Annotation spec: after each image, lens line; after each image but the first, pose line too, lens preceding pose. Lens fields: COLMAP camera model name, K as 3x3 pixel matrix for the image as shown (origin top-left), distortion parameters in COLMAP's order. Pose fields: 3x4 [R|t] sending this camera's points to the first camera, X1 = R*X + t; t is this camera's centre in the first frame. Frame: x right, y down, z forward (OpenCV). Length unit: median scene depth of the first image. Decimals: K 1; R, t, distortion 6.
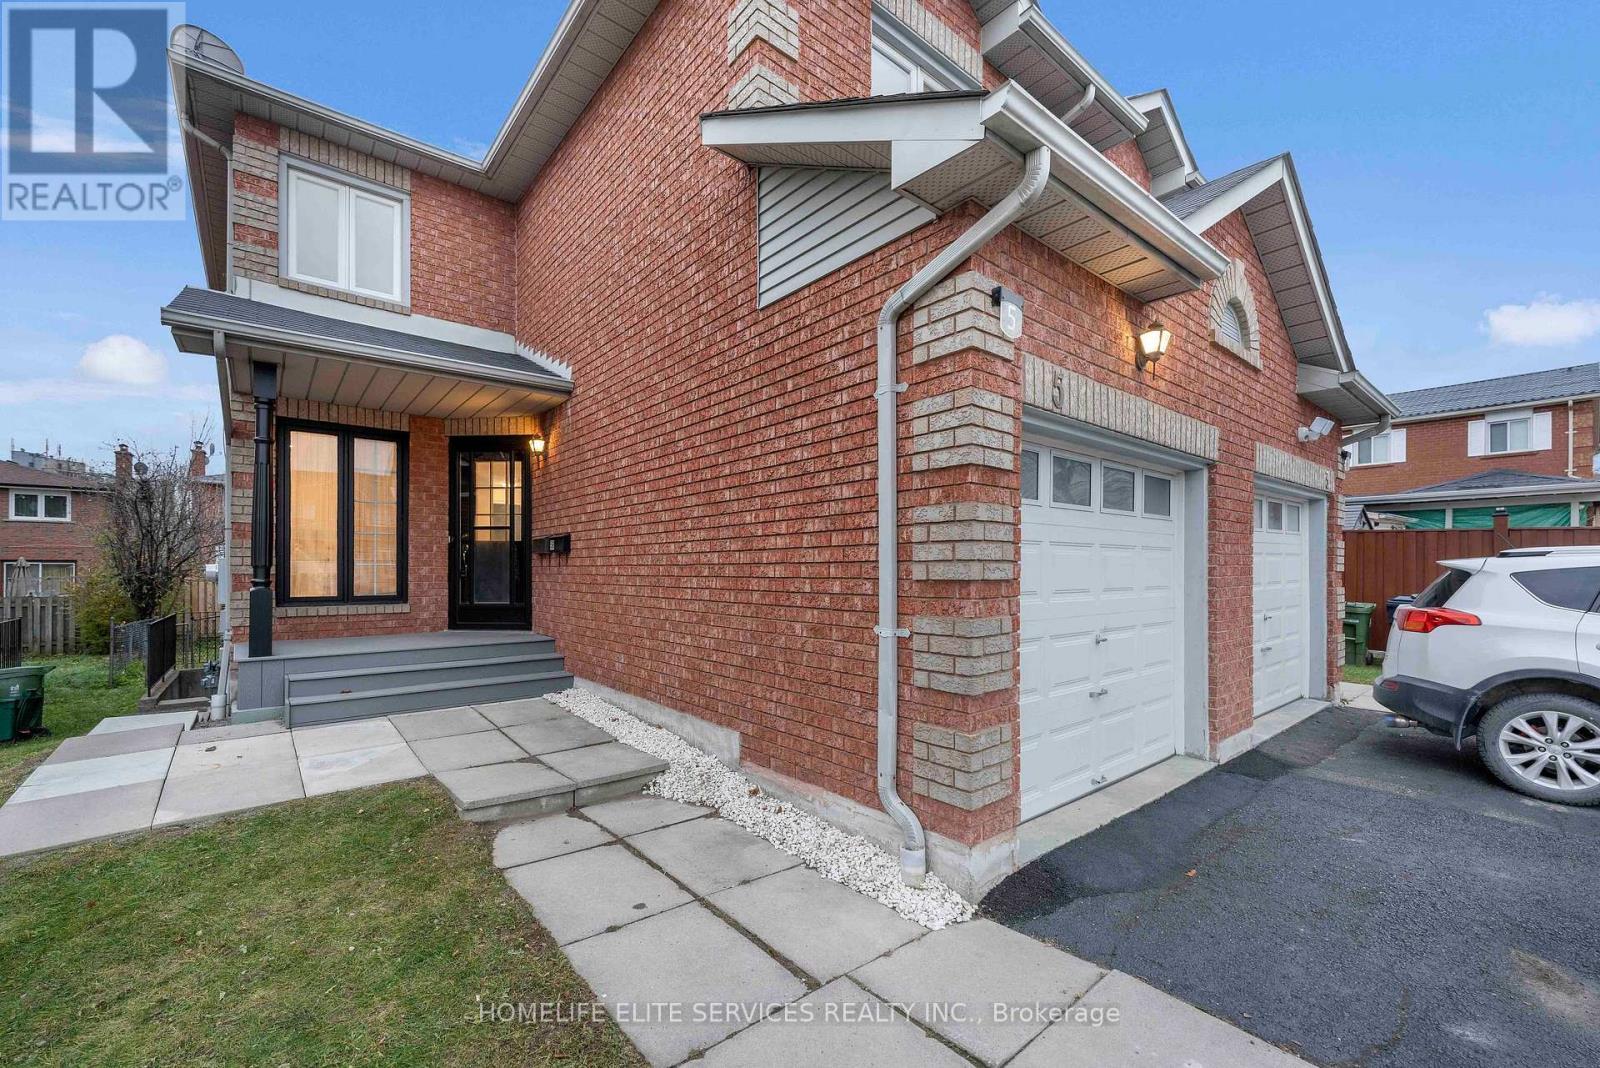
lens RADIAL K [[662.1, 0, 803.6], [0, 662.1, 567.5], [0, 0, 1]] dist [0.003924, 0.000404]
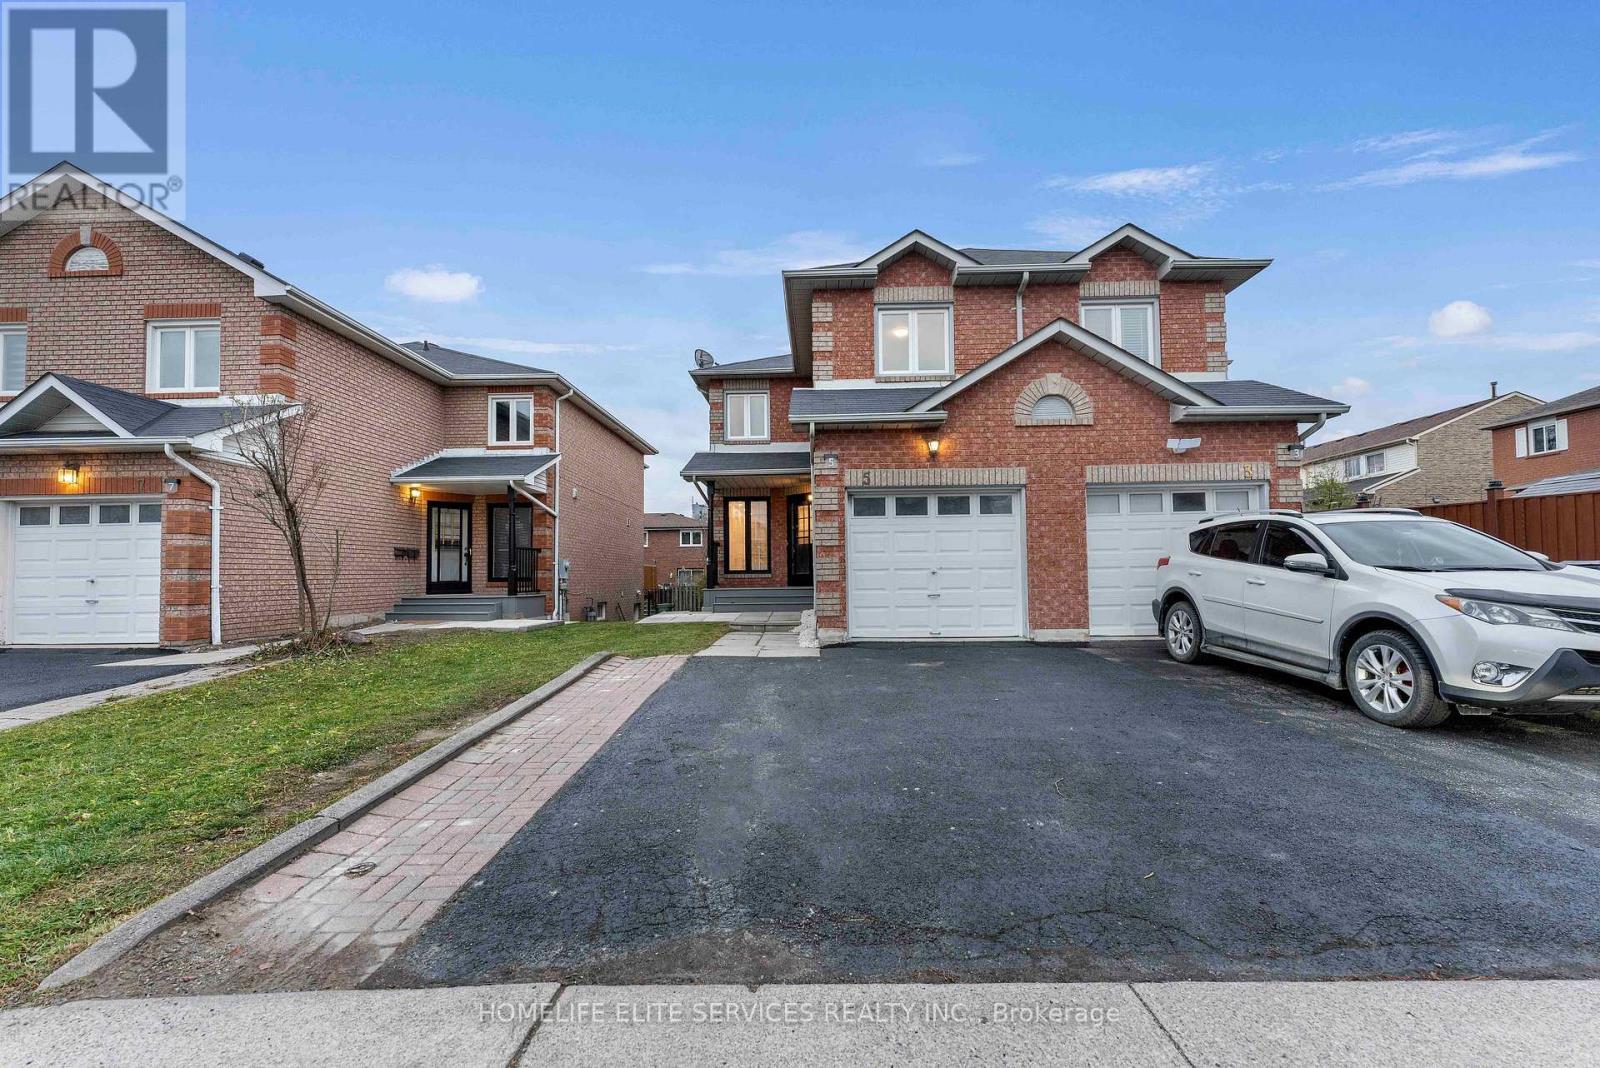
lens RADIAL K [[660.7, 0, 804.1], [0, 660.7, 554.9], [0, 0, 1]] dist [0.000661, 0.000136]
pose [[0.760169, -0.033855, -0.648843, 0.951600], [0.014789, 0.999284, -0.034813, 0.072499], [0.649557, 0.016868, 0.760125, -0.623063]]
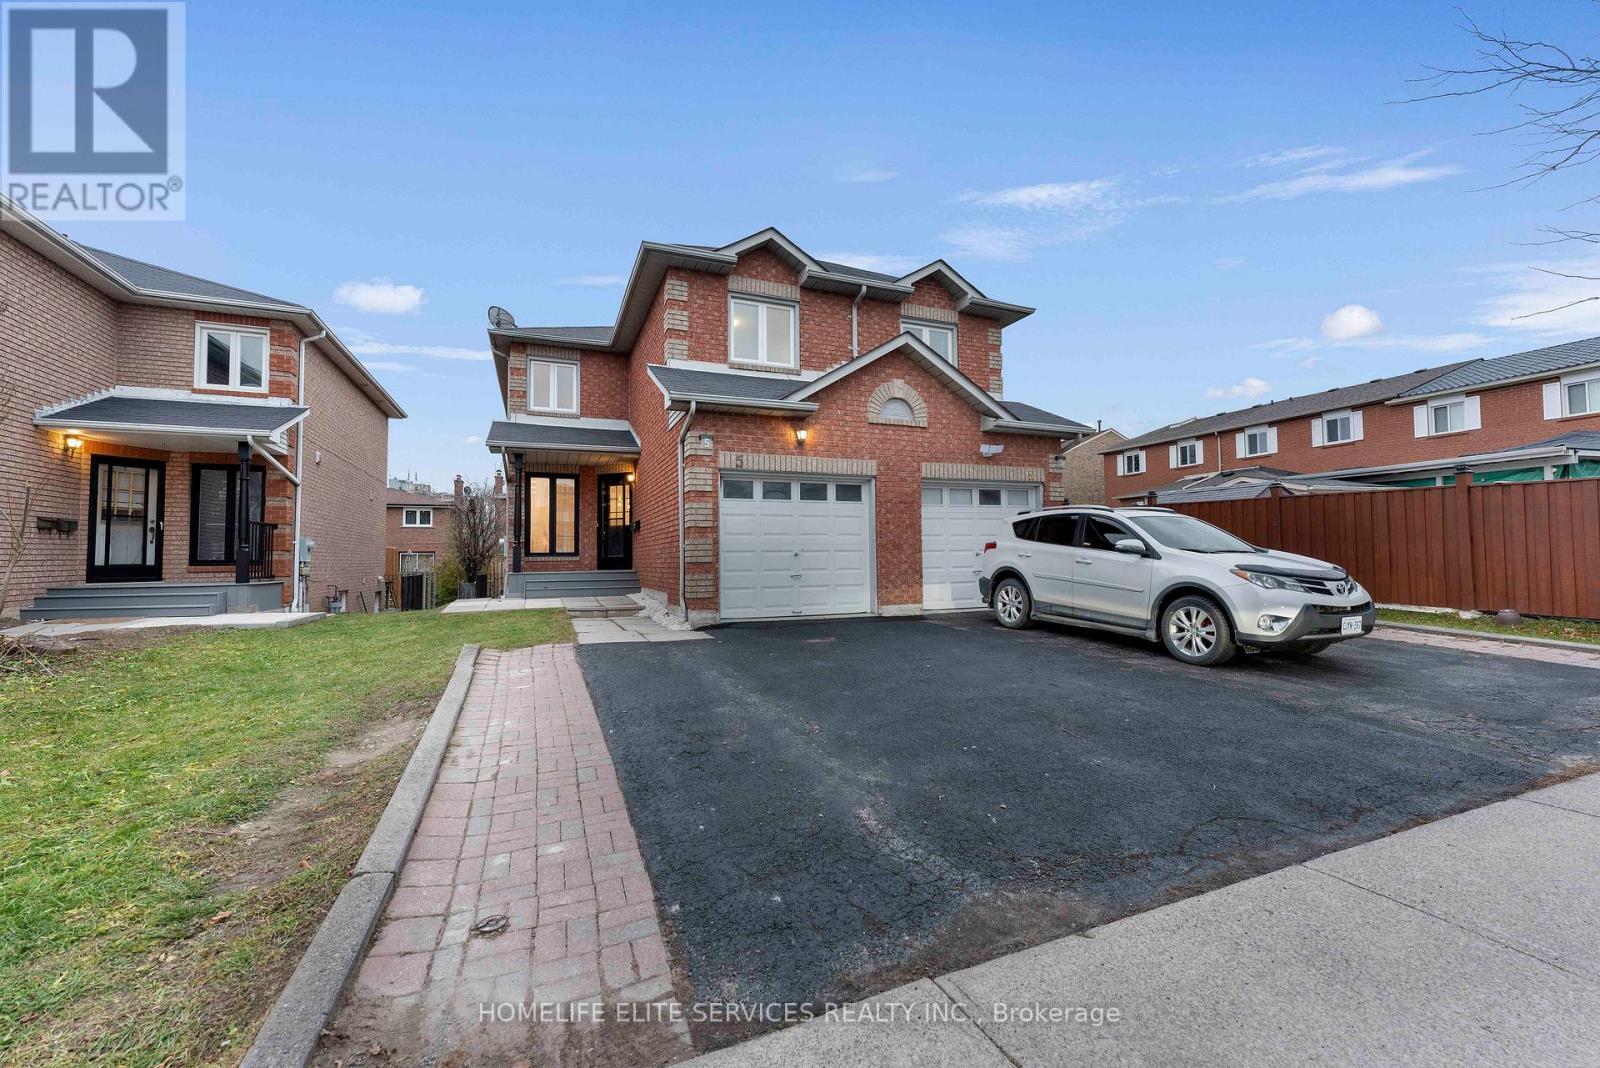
lens RADIAL K [[644.0, 0, 805.7], [0, 644.0, 534.4], [0, 0, 1]] dist [0.000775, 0.000048]
pose [[0.956577, -0.024708, -0.290430, 0.695076], [0.014061, 0.999152, -0.038688, 0.076344], [0.291140, 0.032924, 0.956114, -0.749551]]
